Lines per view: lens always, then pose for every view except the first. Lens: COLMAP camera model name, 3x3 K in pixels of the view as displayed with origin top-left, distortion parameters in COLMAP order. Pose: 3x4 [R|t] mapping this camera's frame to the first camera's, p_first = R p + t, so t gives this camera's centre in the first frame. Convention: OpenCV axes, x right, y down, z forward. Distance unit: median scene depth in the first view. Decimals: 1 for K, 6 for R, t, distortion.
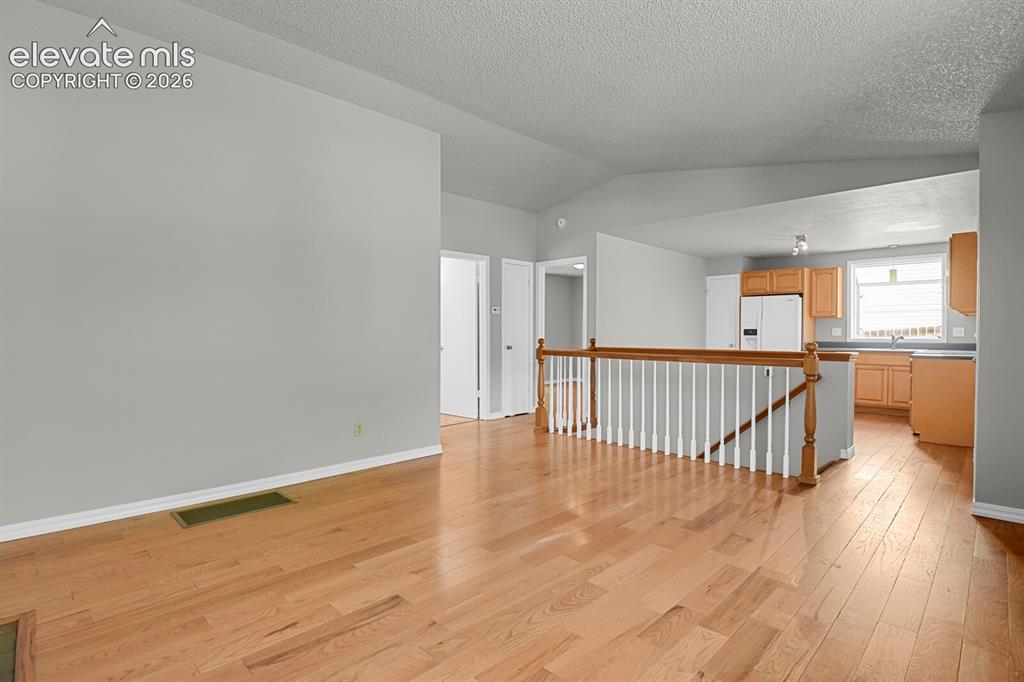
lens RADIAL K [[502.1, 0, 524.9], [0, 502.1, 332.2], [0, 0, 1]] dist [-0.016454, -0.006005]
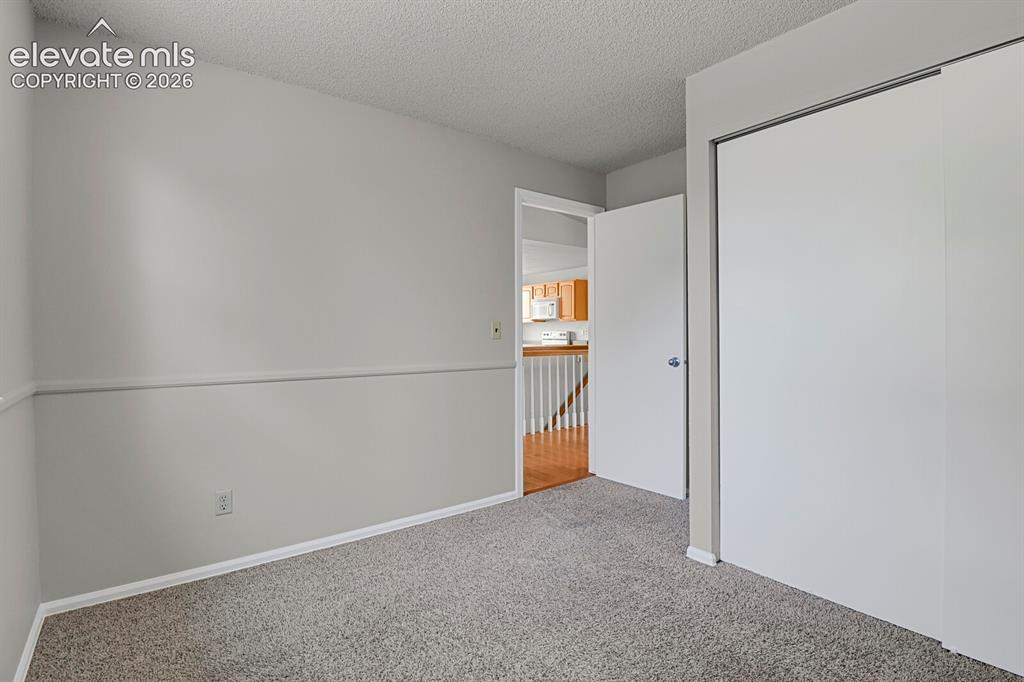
lens RADIAL K [[502.1, 0, 511.8], [0, 502.1, 337.1], [0, 0, 1]] dist [-0.016454, -0.006005]
pose [[0.157939, -0.009067, 0.987407, -1.656111], [0.006371, 0.999946, 0.008163, -0.001628], [-0.987428, 0.005002, 0.157988, 1.543138]]
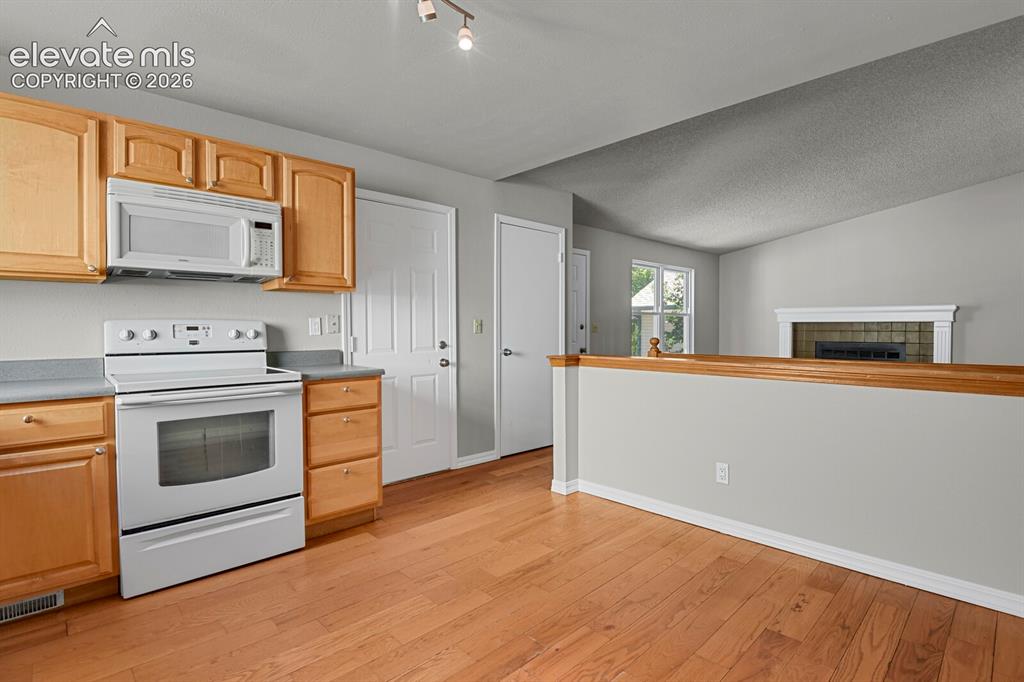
lens RADIAL K [[502.1, 0, 517.9], [0, 502.1, 336.5], [0, 0, 1]] dist [-0.016454, -0.006005]
pose [[-0.999649, -0.001000, 0.026465, 1.063679], [-0.000592, 0.999881, 0.015401, 0.000639], [-0.026477, 0.015380, -0.999531, 2.663127]]
